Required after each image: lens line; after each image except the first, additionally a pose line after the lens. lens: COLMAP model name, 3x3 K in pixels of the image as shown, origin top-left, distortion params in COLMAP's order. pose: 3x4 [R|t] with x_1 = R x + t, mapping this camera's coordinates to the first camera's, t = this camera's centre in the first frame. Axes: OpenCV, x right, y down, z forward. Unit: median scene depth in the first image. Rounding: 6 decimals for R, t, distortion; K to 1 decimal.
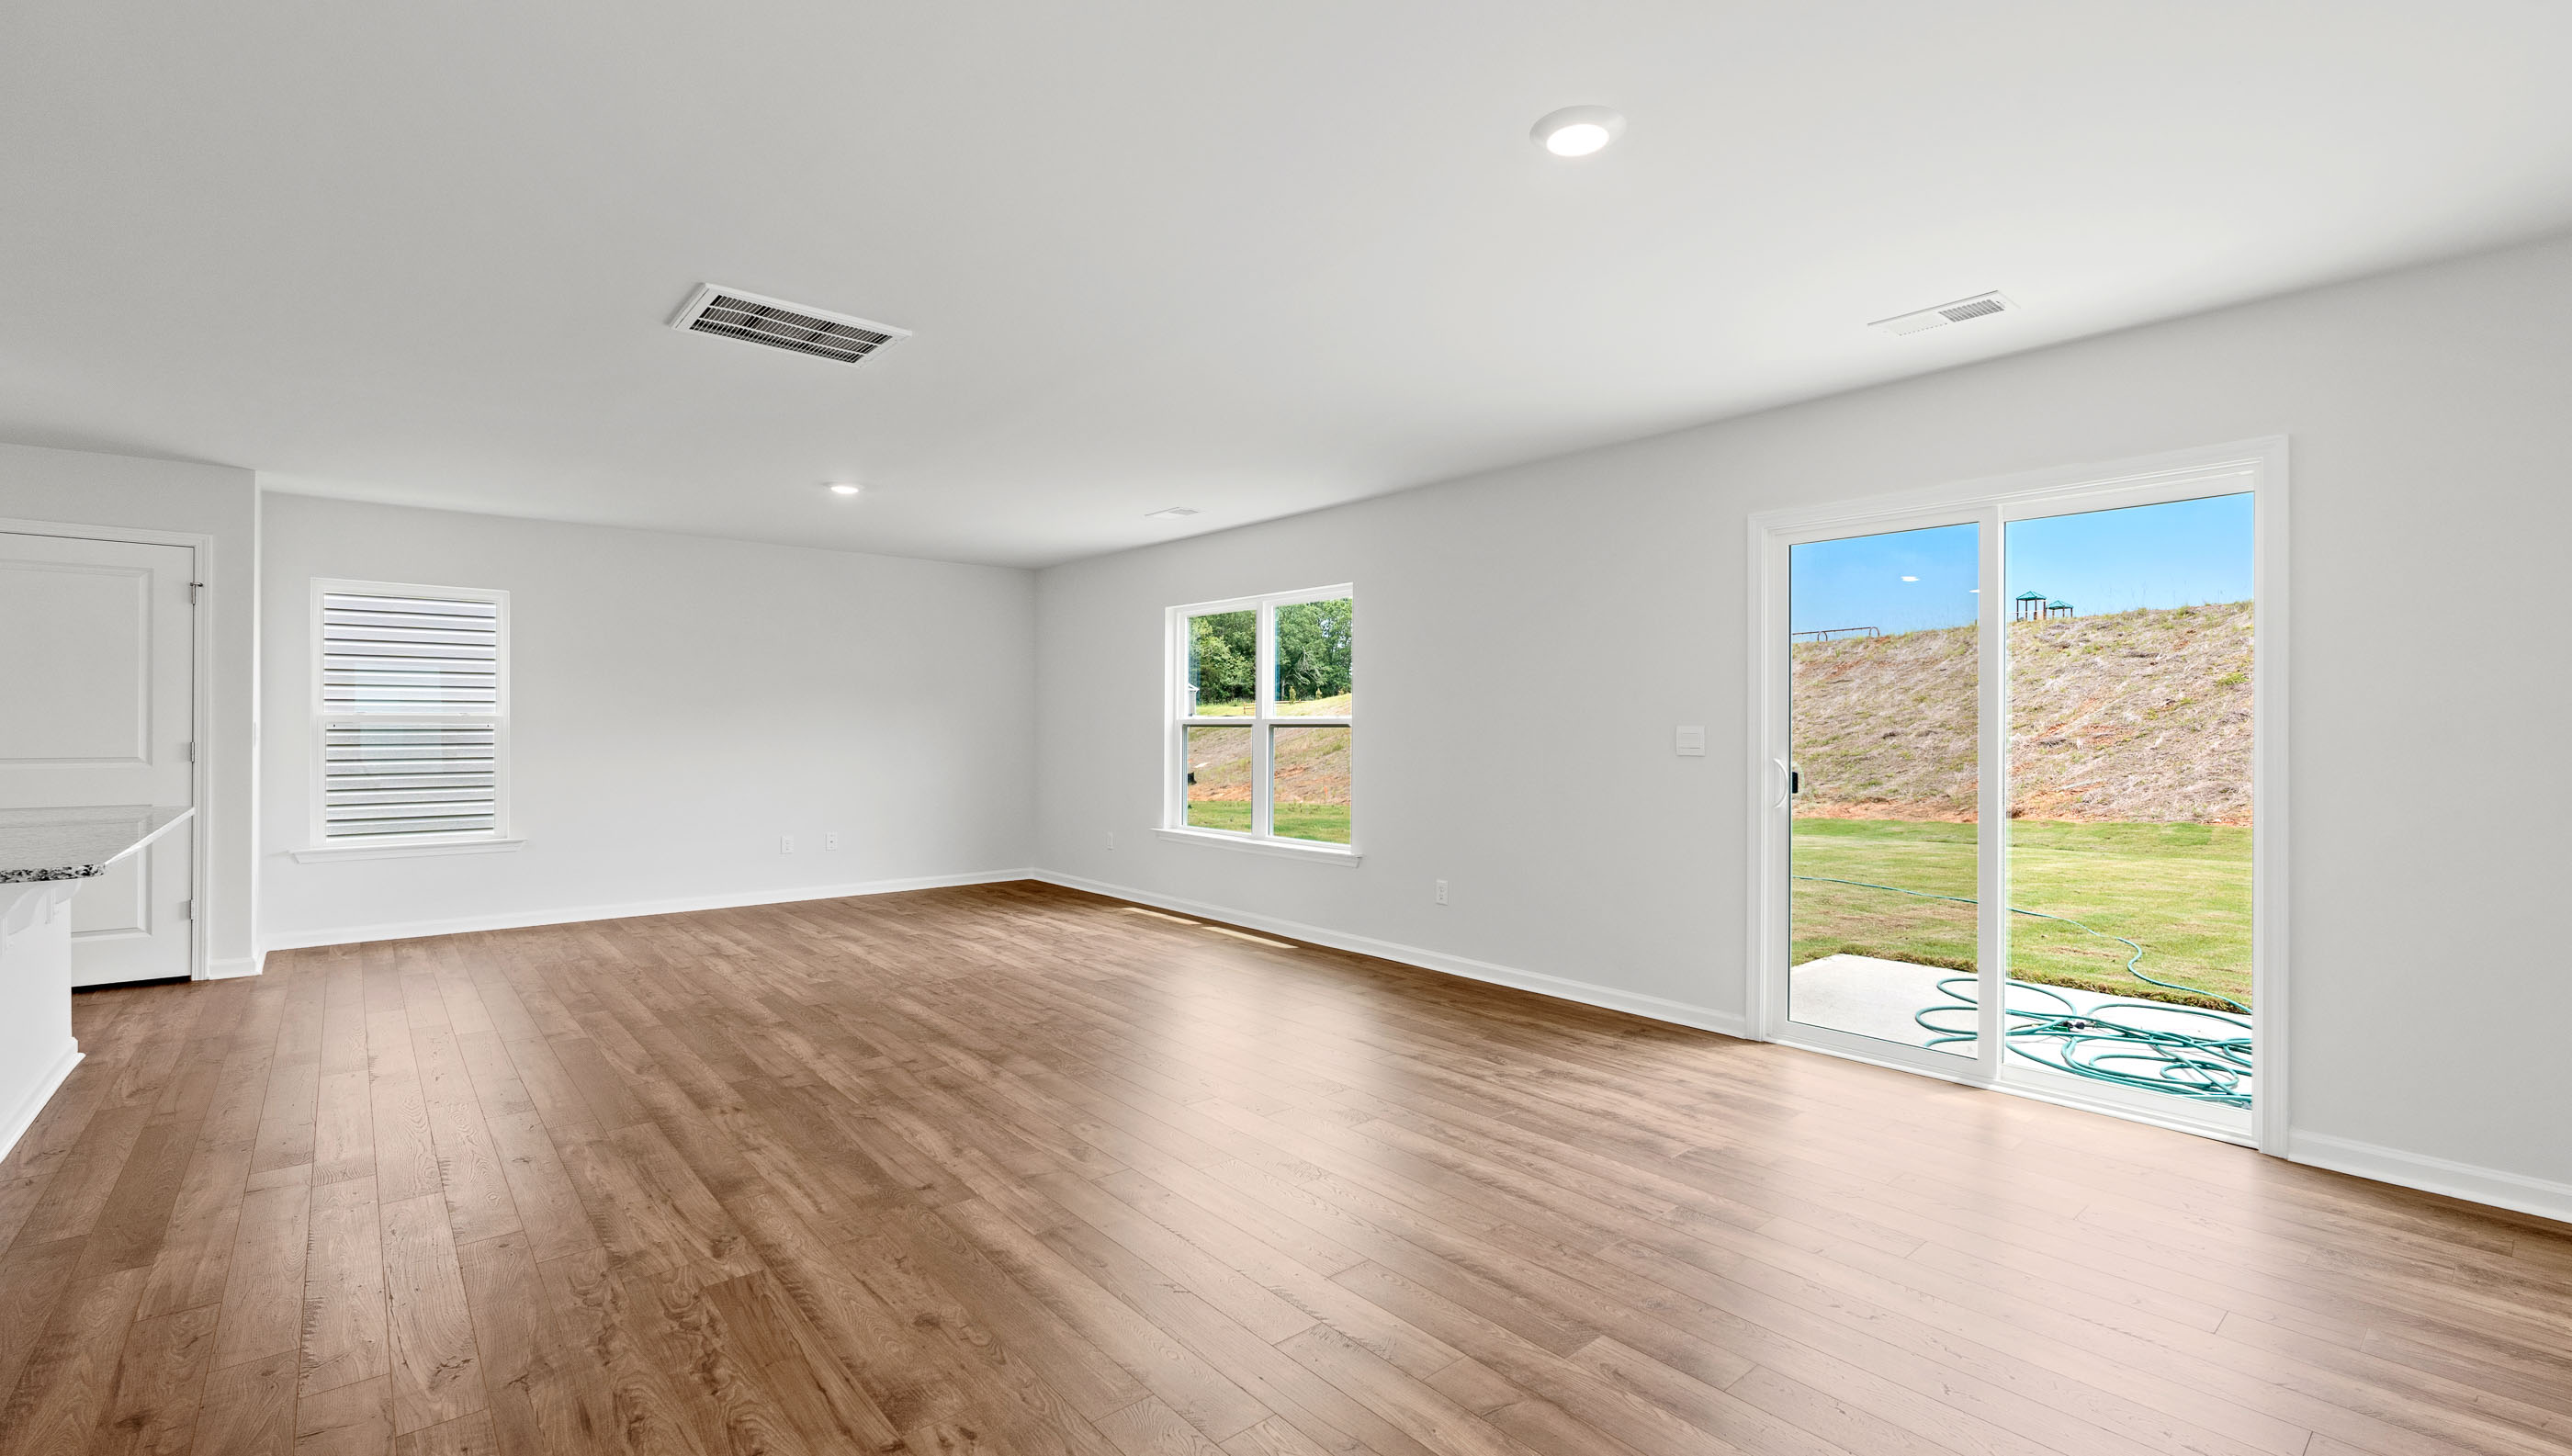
lens RADIAL K [[1115.3, 0, 1286.0], [0, 1115.3, 728.0], [0, 0, 1]] dist [-0.006150, -0.000198]
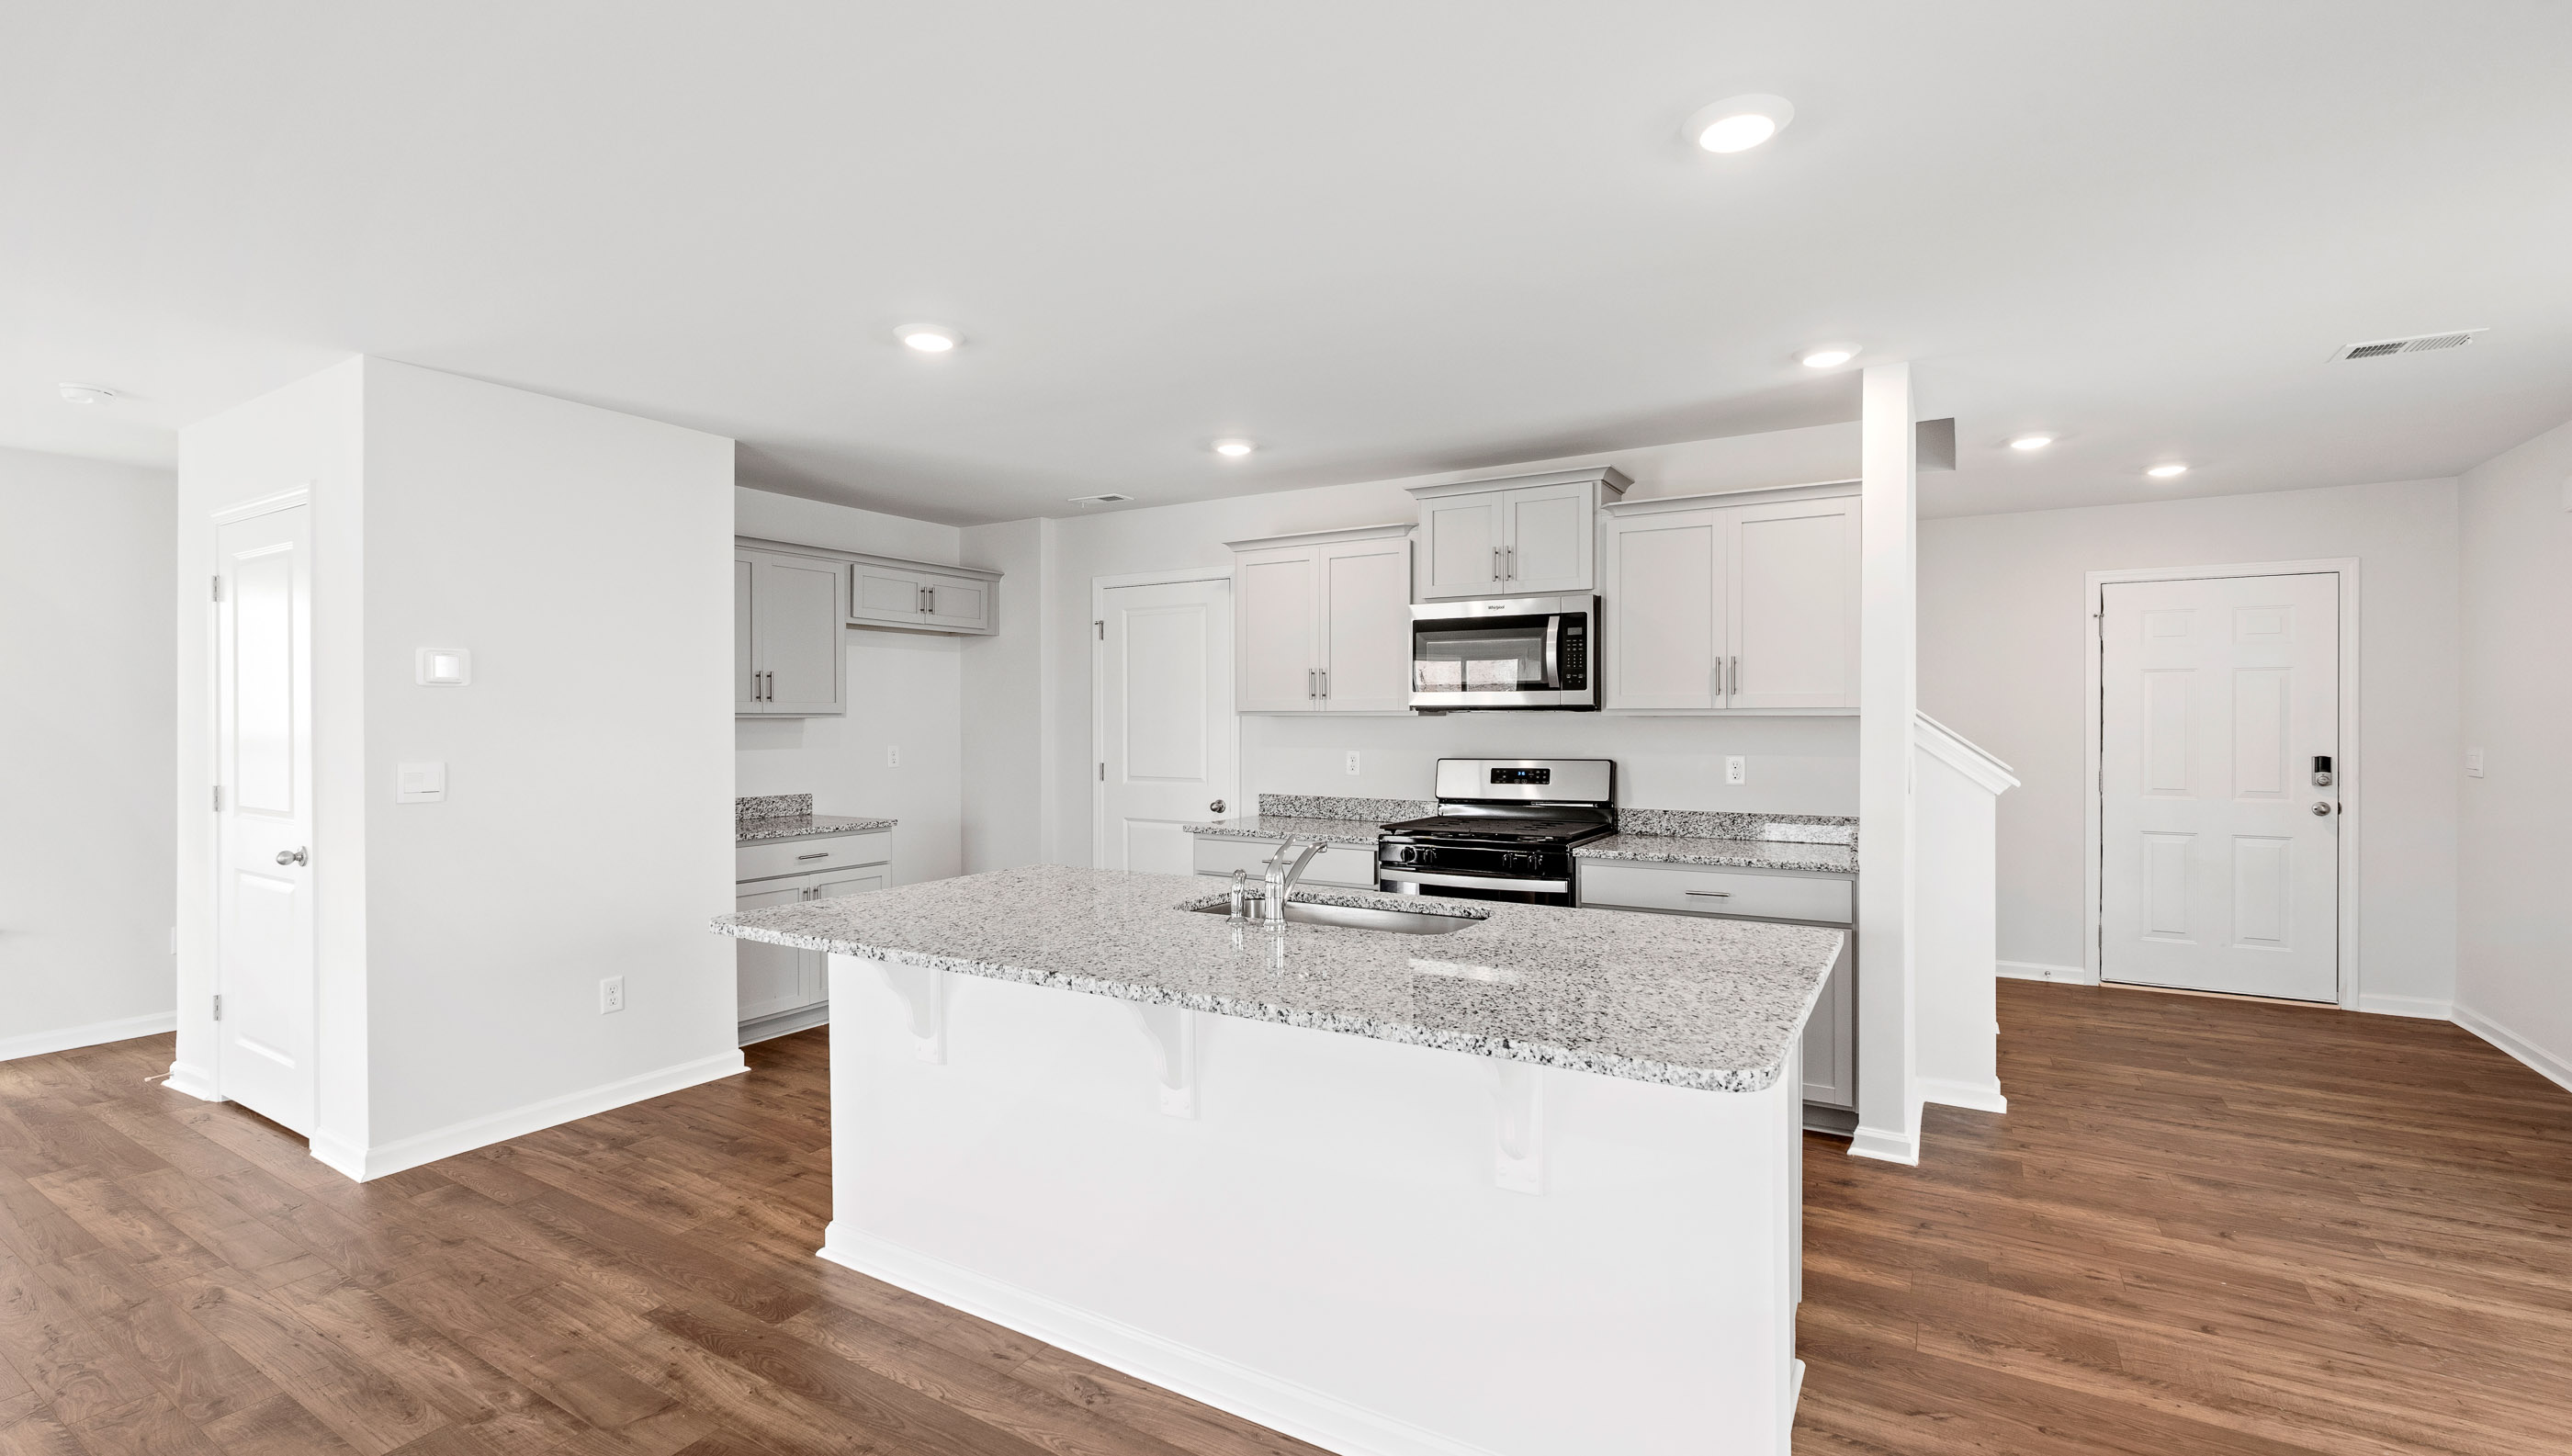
lens RADIAL K [[1115.3, 0, 1286.0], [0, 1115.3, 728.0], [0, 0, 1]] dist [-0.006150, -0.000198]
pose [[-0.947572, 0.000293, -0.319542, -0.601699], [-0.002135, 0.999971, 0.007248, -0.028917], [0.319535, 0.007550, -0.947545, 1.024175]]
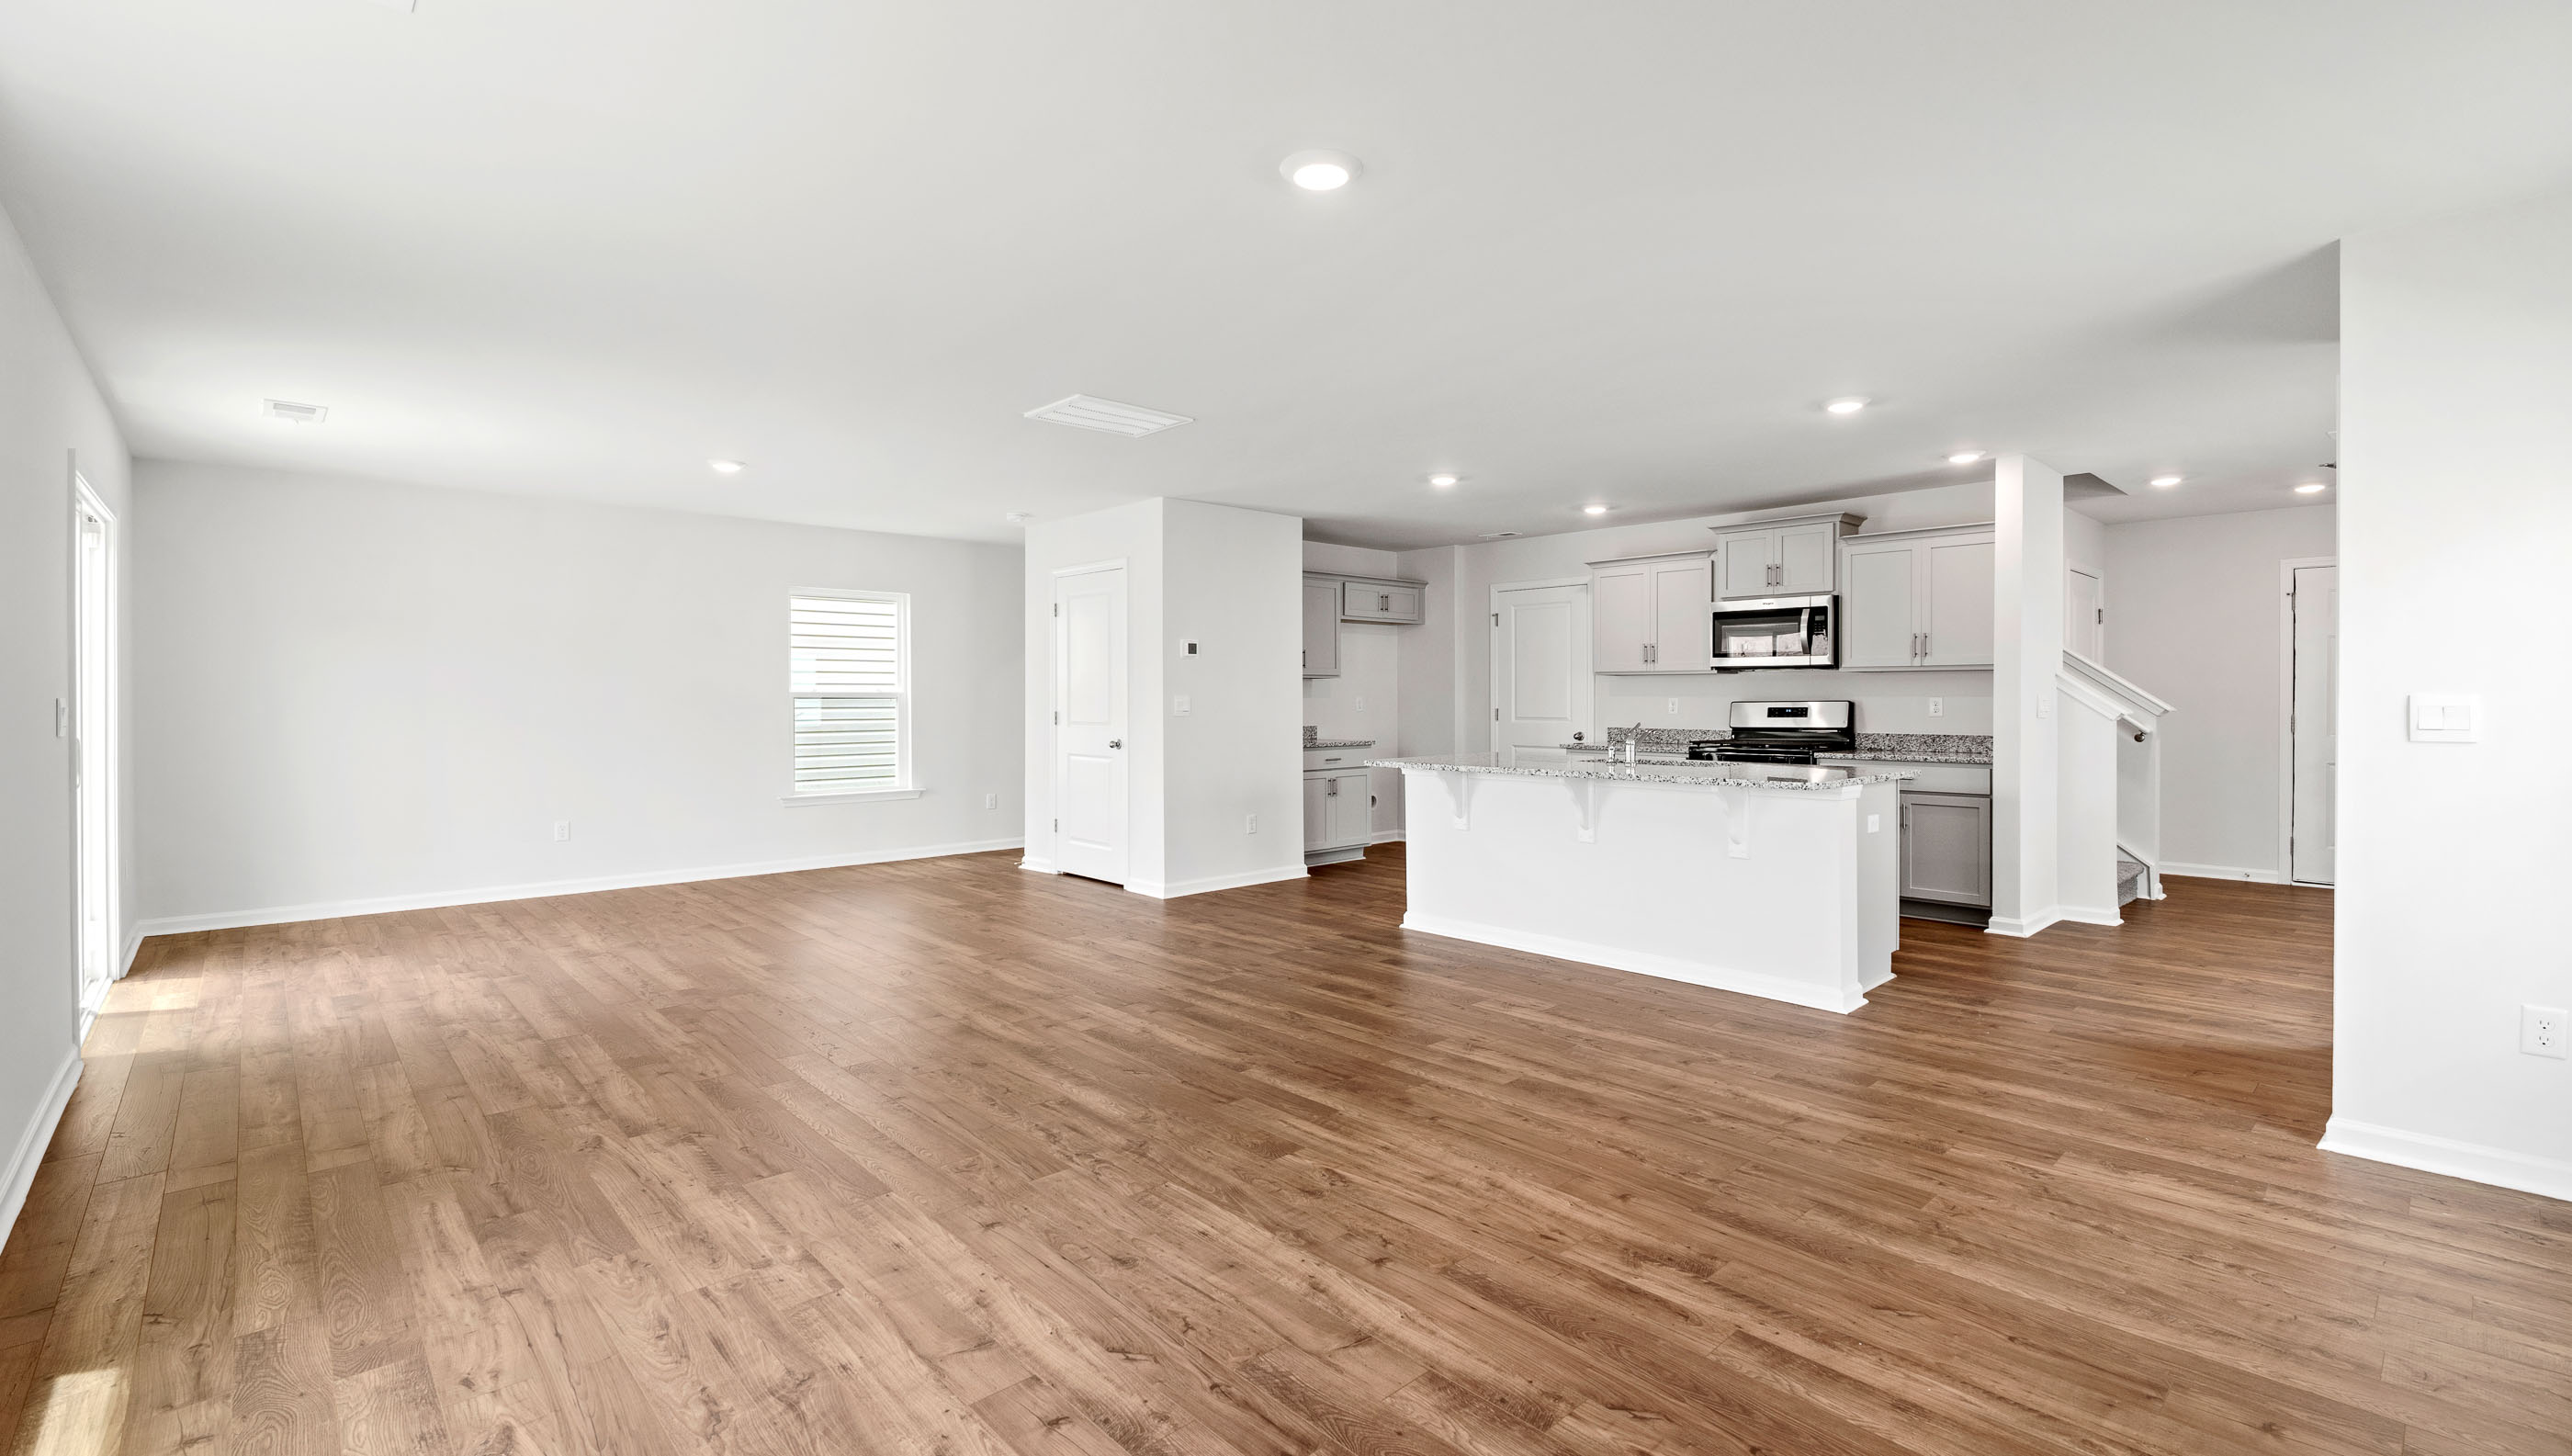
lens RADIAL K [[1118.9, 0, 1287.4], [0, 1118.9, 711.3], [0, 0, 1]] dist [-0.007247, 0.000097]
pose [[-0.998960, -0.000502, -0.045593, -0.392394], [-0.001135, 0.999903, 0.013867, -0.004004], [0.045582, 0.013905, -0.998864, 1.571794]]
